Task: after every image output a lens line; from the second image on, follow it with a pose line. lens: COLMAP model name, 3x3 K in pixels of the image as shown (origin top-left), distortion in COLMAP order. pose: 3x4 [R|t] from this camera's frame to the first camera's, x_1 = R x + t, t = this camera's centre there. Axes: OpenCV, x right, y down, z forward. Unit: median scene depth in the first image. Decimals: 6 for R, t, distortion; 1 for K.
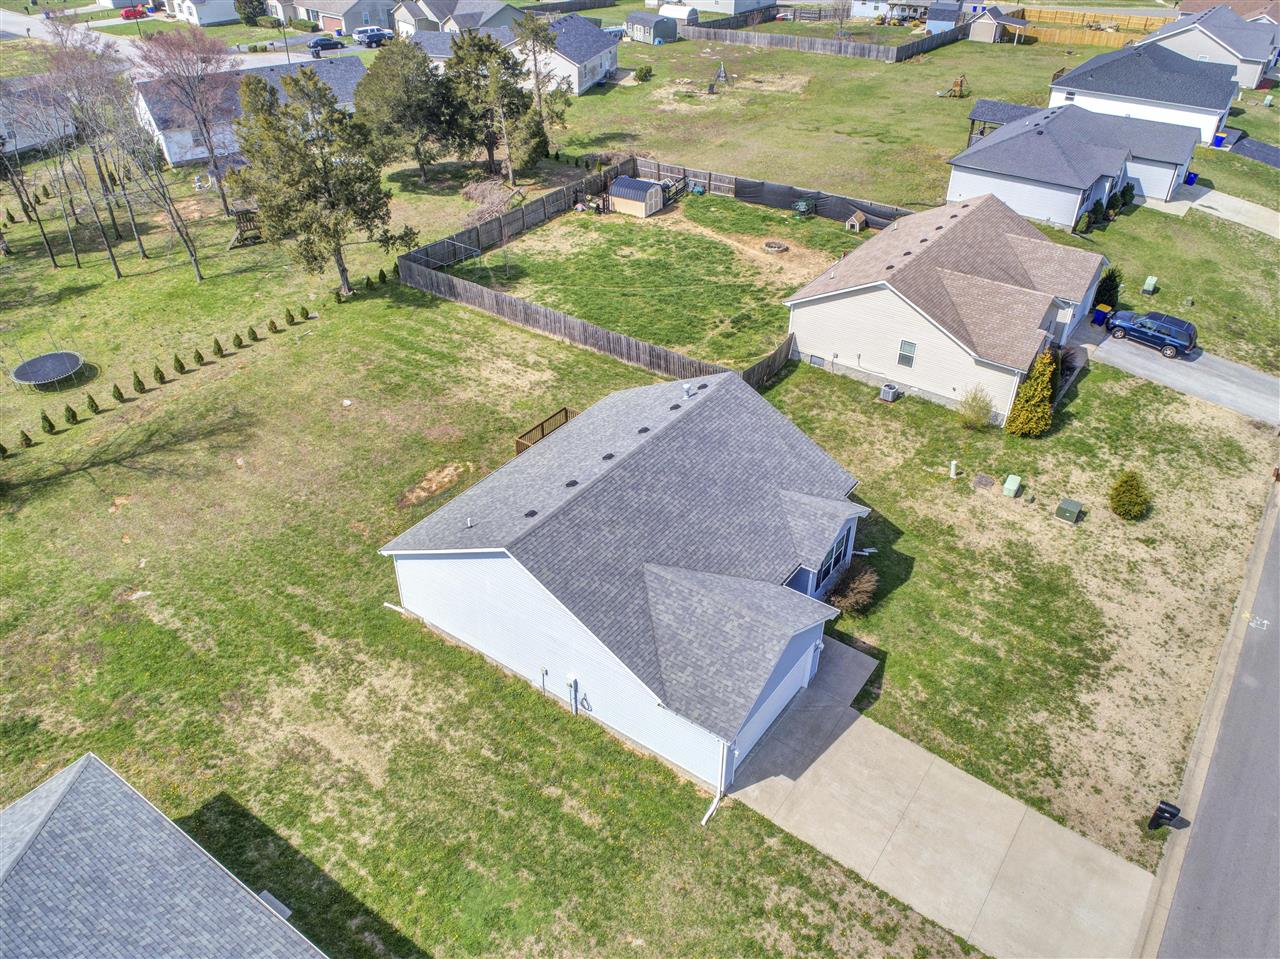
lens RADIAL K [[964.8, 0, 635.6], [0, 964.8, 482.3], [0, 0, 1]] dist [-0.025462, 0.010269]
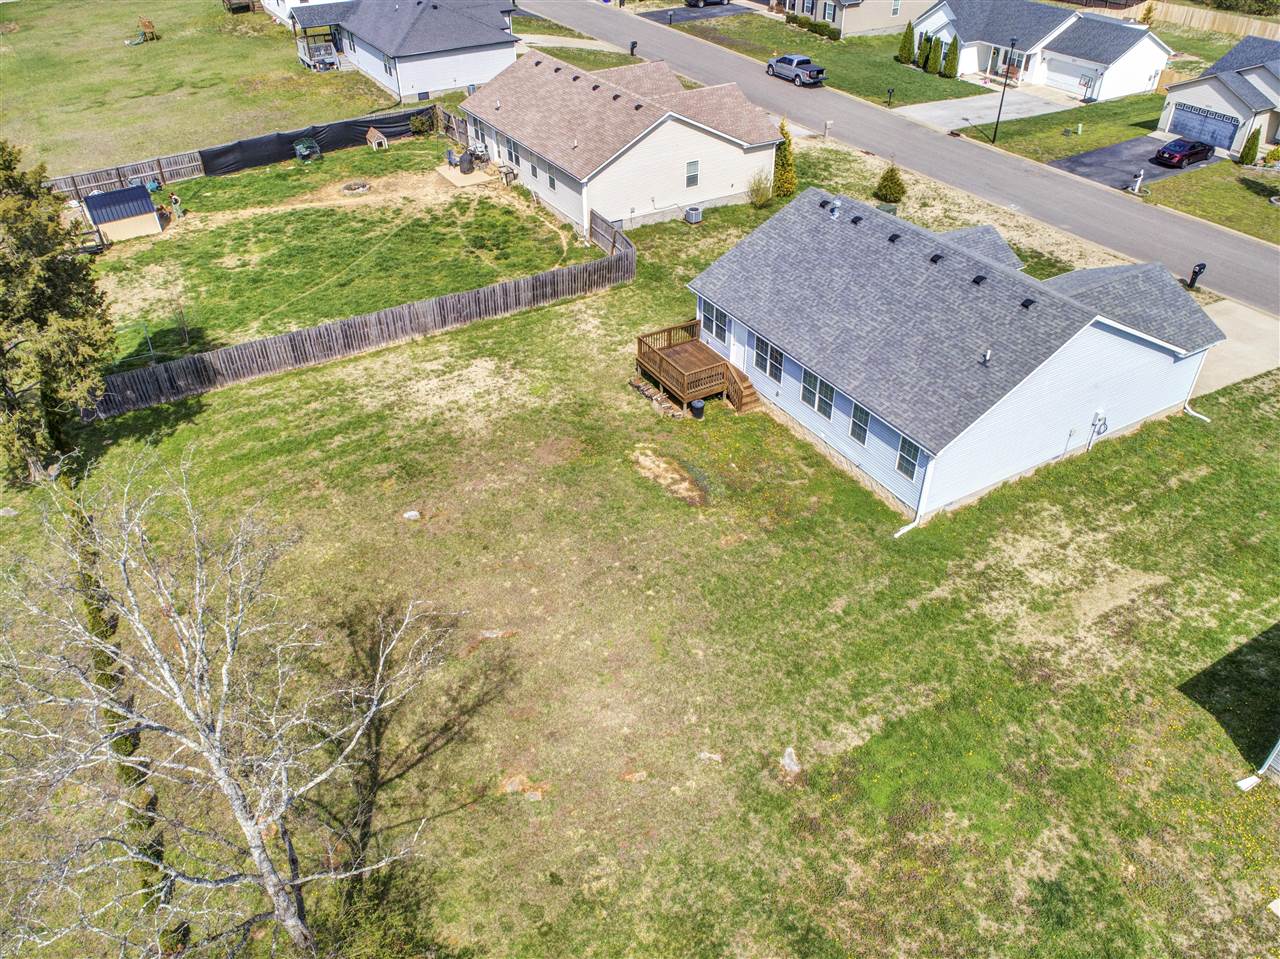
lens RADIAL K [[964.8, 0, 639.6], [0, 964.8, 483.9], [0, 0, 1]] dist [-0.025462, 0.010269]
pose [[0.402129, -0.555152, 0.728079, -0.807013], [0.534642, 0.787928, 0.305496, -0.248779], [-0.743270, 0.266413, 0.613656, 0.539219]]
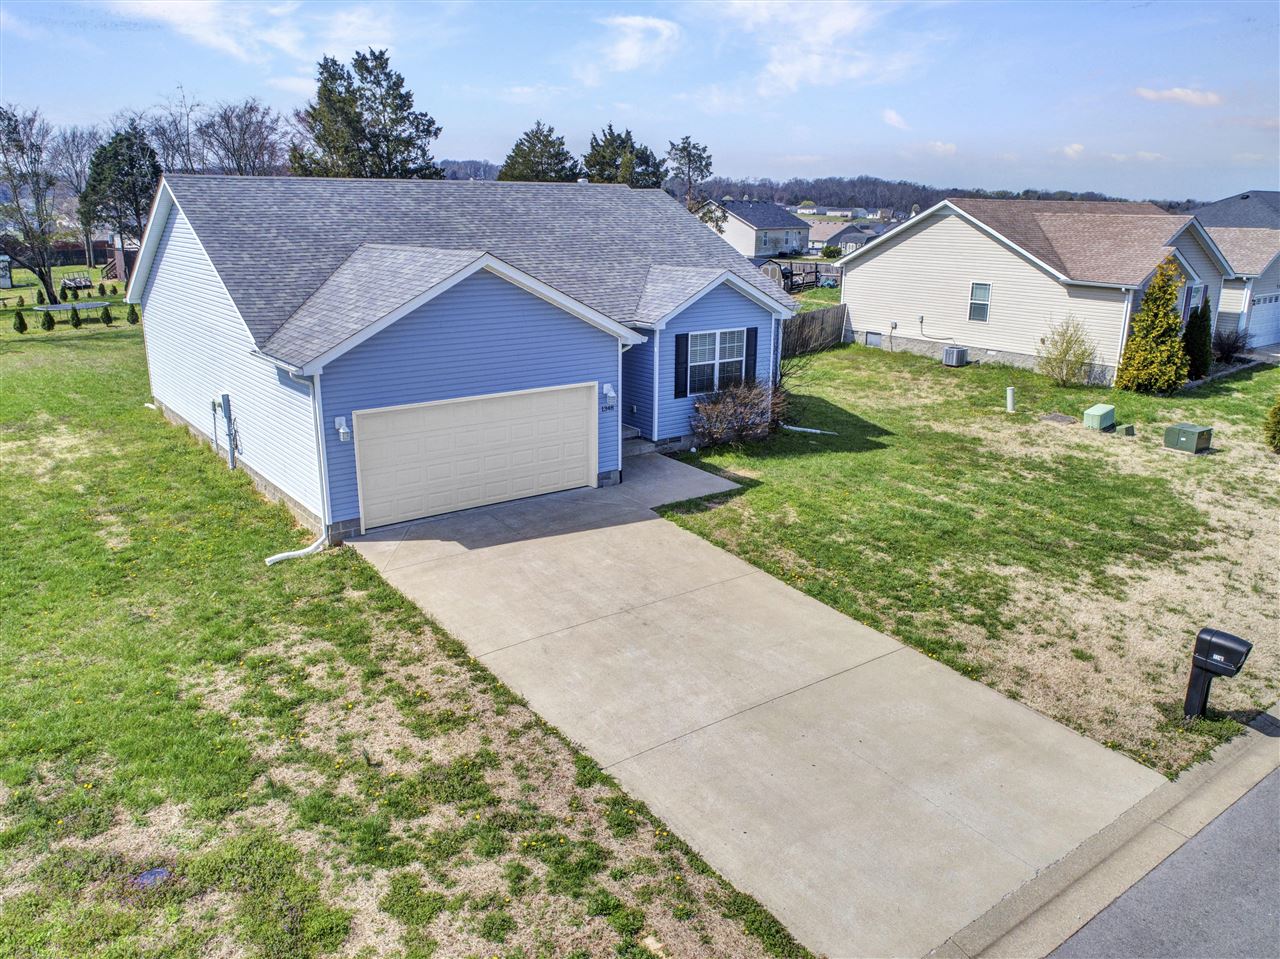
lens RADIAL K [[964.8, 0, 637.4], [0, 964.8, 485.3], [0, 0, 1]] dist [-0.025462, 0.010269]
pose [[0.955634, 0.085561, -0.281858, 0.283773], [-0.172491, 0.938208, -0.300022, 0.296405], [0.238771, 0.335329, 0.911341, 0.358494]]
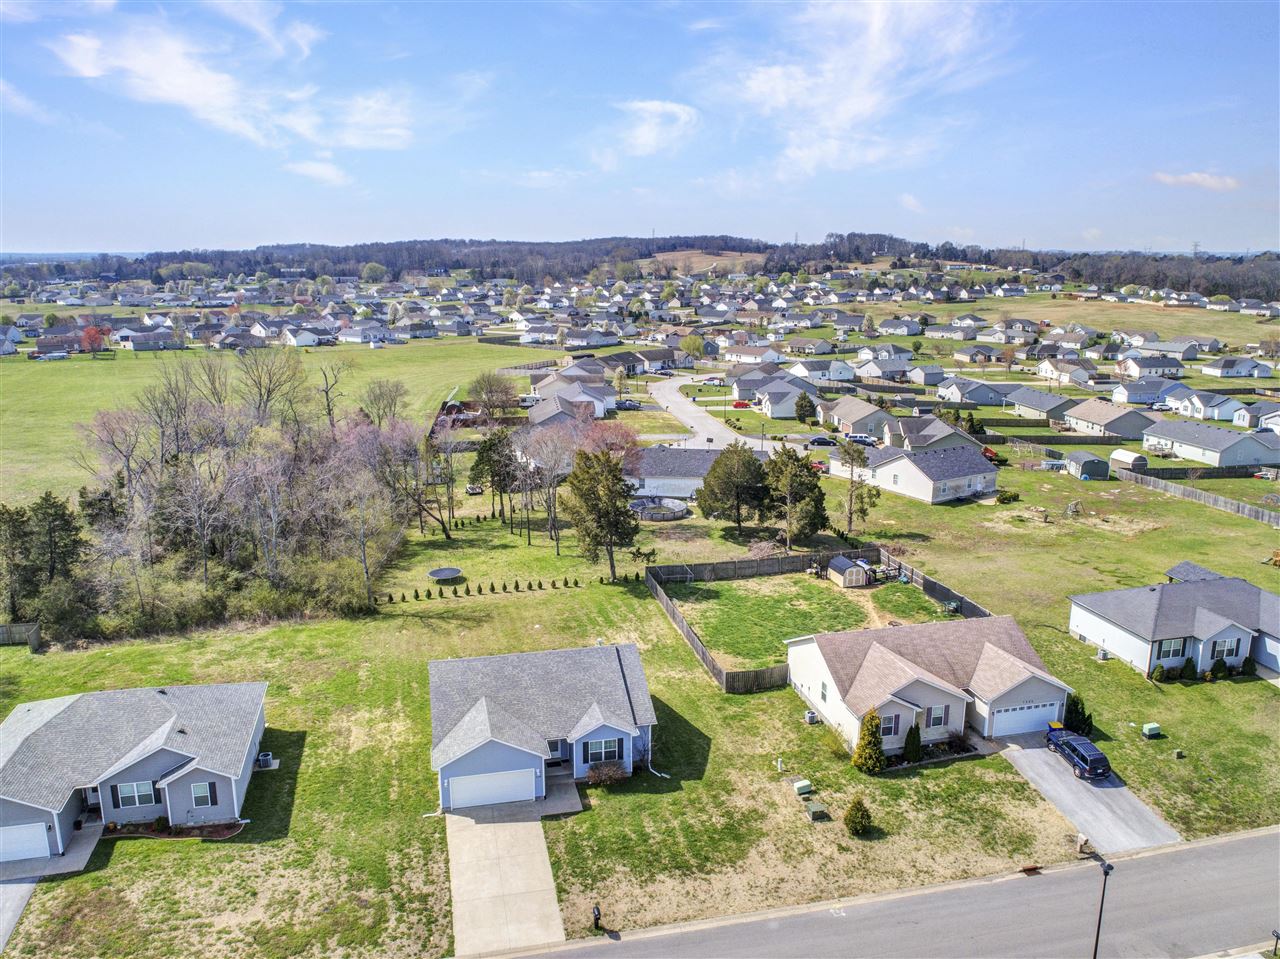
lens RADIAL K [[964.8, 0, 640.4], [0, 964.8, 482.6], [0, 0, 1]] dist [-0.025462, 0.010269]
pose [[0.755623, 0.152618, -0.636979, 1.041934], [-0.377014, 0.896572, -0.232421, 0.021162], [0.535625, 0.415772, 0.735010, -0.330248]]
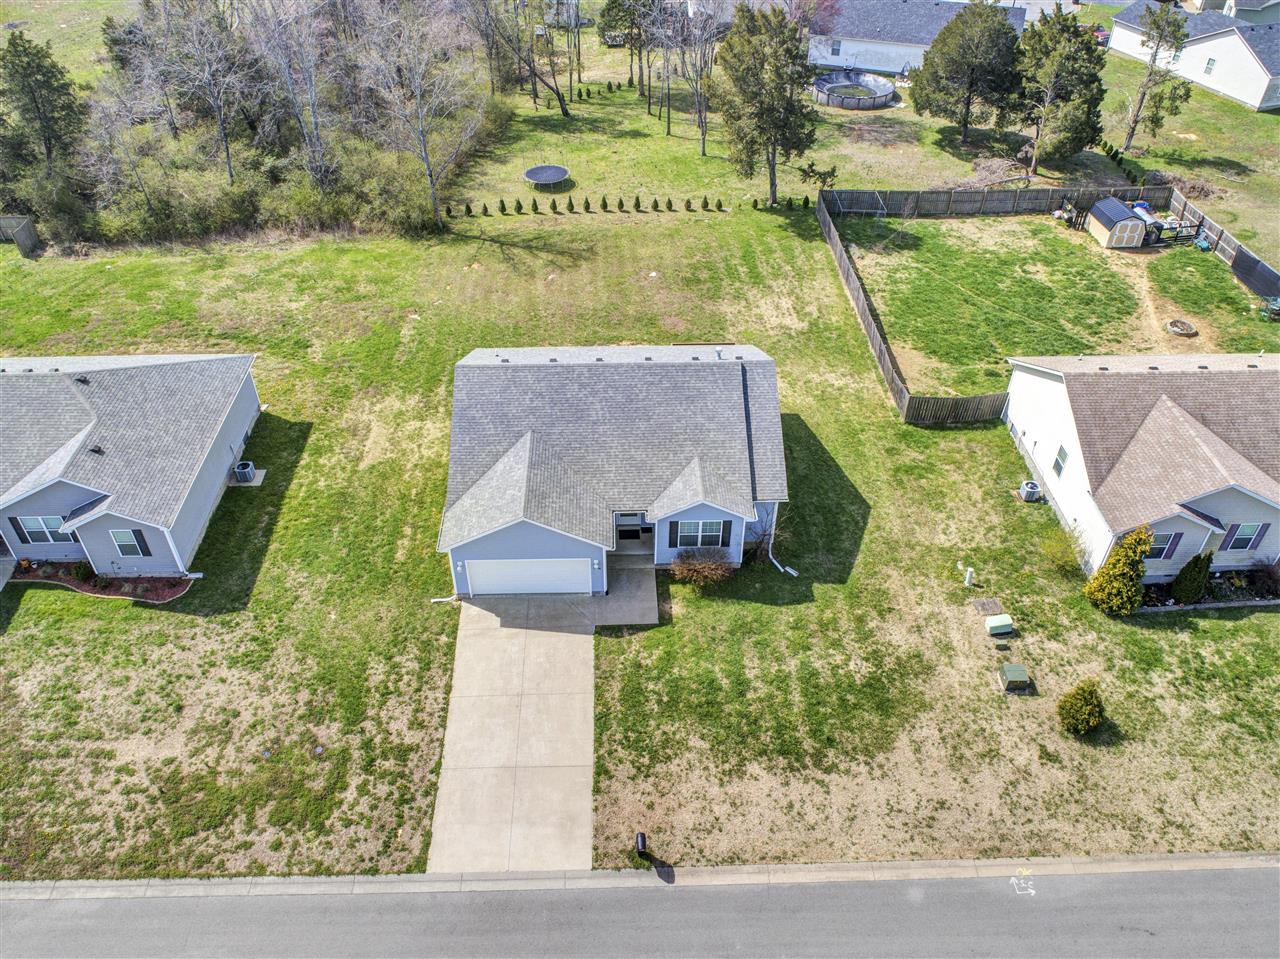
lens RADIAL K [[964.8, 0, 640.3], [0, 964.8, 478.9], [0, 0, 1]] dist [-0.025462, 0.010269]
pose [[0.610953, 0.507523, -0.607583, 0.671275], [-0.459204, 0.852358, 0.250236, -0.185335], [0.644879, 0.126122, 0.753807, 0.087622]]
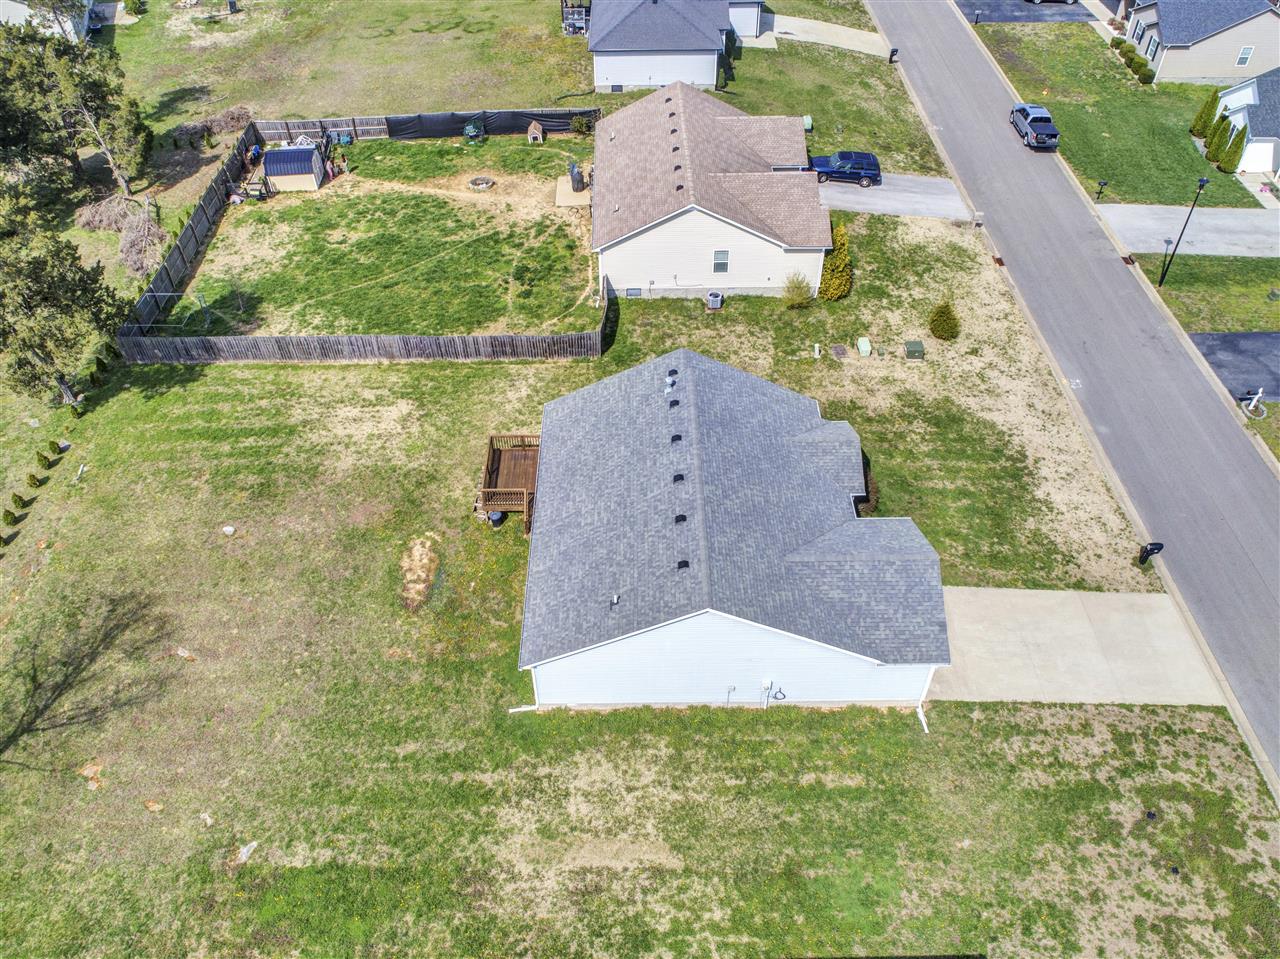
lens RADIAL K [[964.8, 0, 638.0], [0, 964.8, 485.7], [0, 0, 1]] dist [-0.025462, 0.010269]
pose [[0.807552, -0.421429, 0.412623, -0.390428], [0.349837, 0.905505, 0.240157, -0.223482], [-0.474841, -0.049589, 0.878674, 0.092236]]
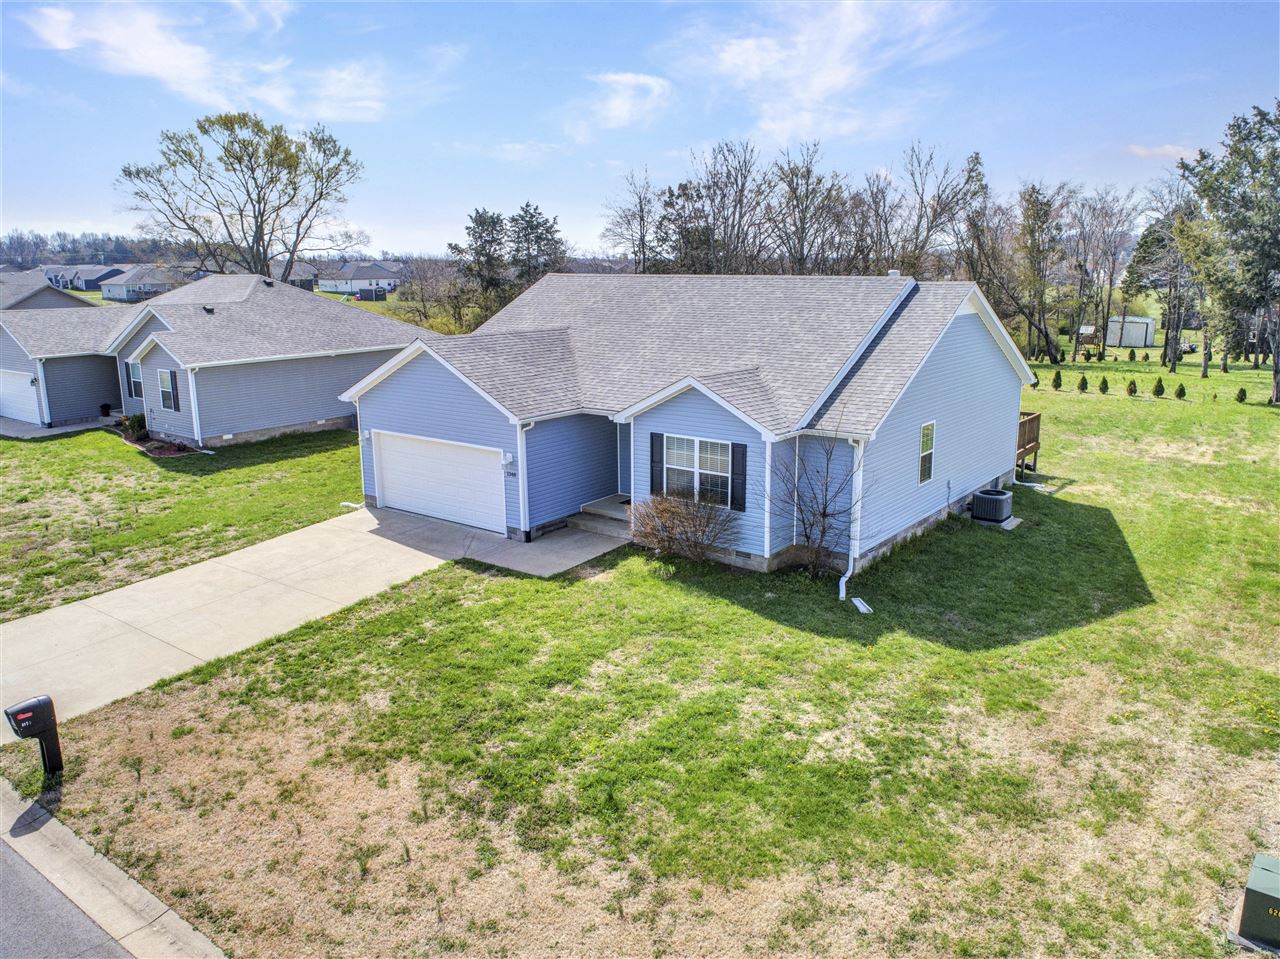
lens RADIAL K [[964.8, 0, 639.4], [0, 964.8, 484.4], [0, 0, 1]] dist [-0.025462, 0.010269]
pose [[-0.026750, 0.222698, -0.974521, 0.658393], [-0.570668, 0.797004, 0.197796, -0.010364], [0.820745, 0.561418, 0.105766, 0.756931]]
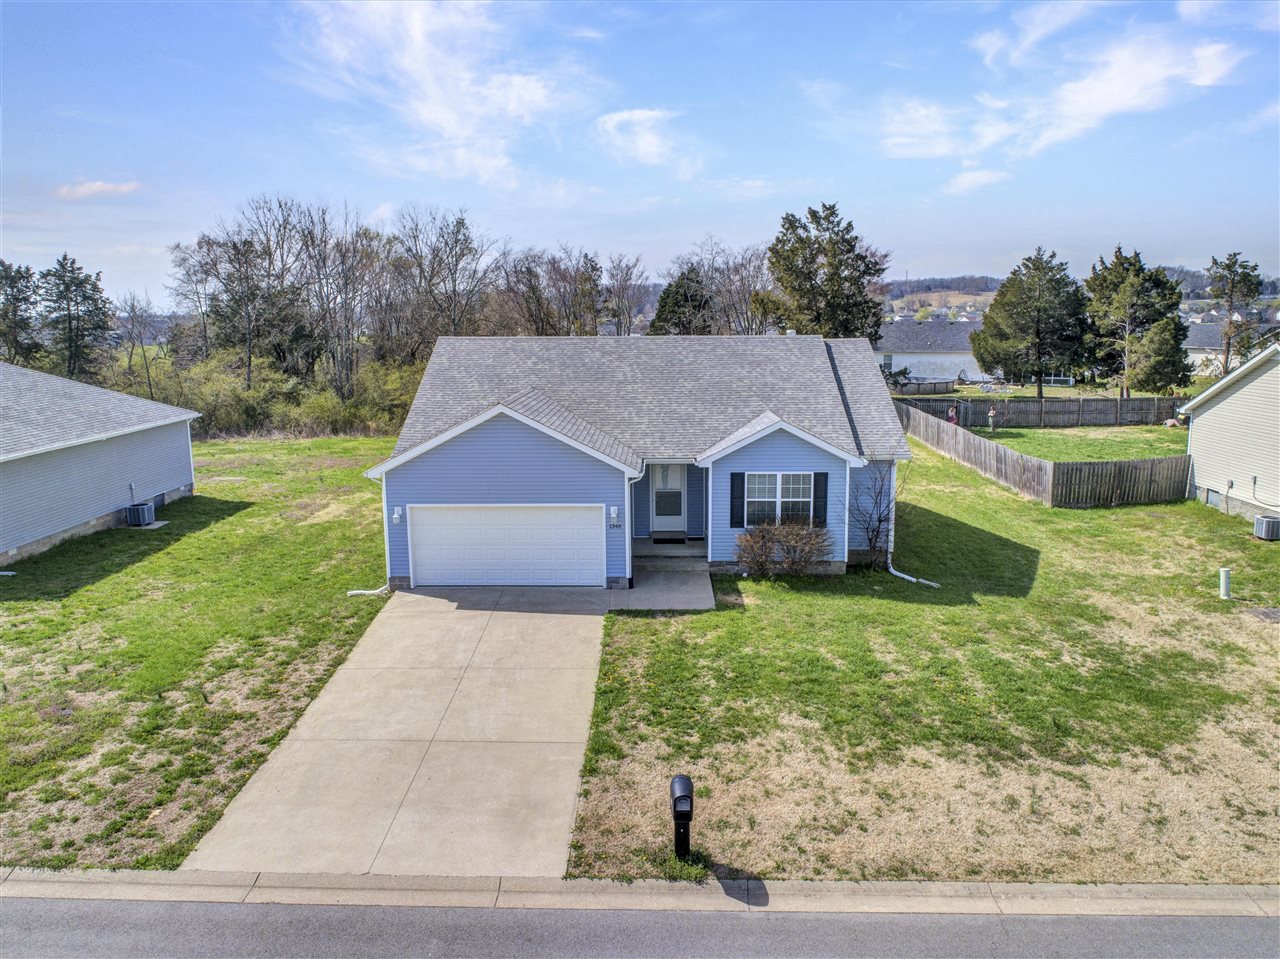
lens RADIAL K [[964.8, 0, 638.9], [0, 964.8, 479.2], [0, 0, 1]] dist [-0.025462, 0.010269]
pose [[0.567589, 0.132251, -0.812620, 0.601005], [-0.466494, 0.864948, -0.185063, 0.204270], [0.678400, 0.484122, 0.552630, 0.438198]]
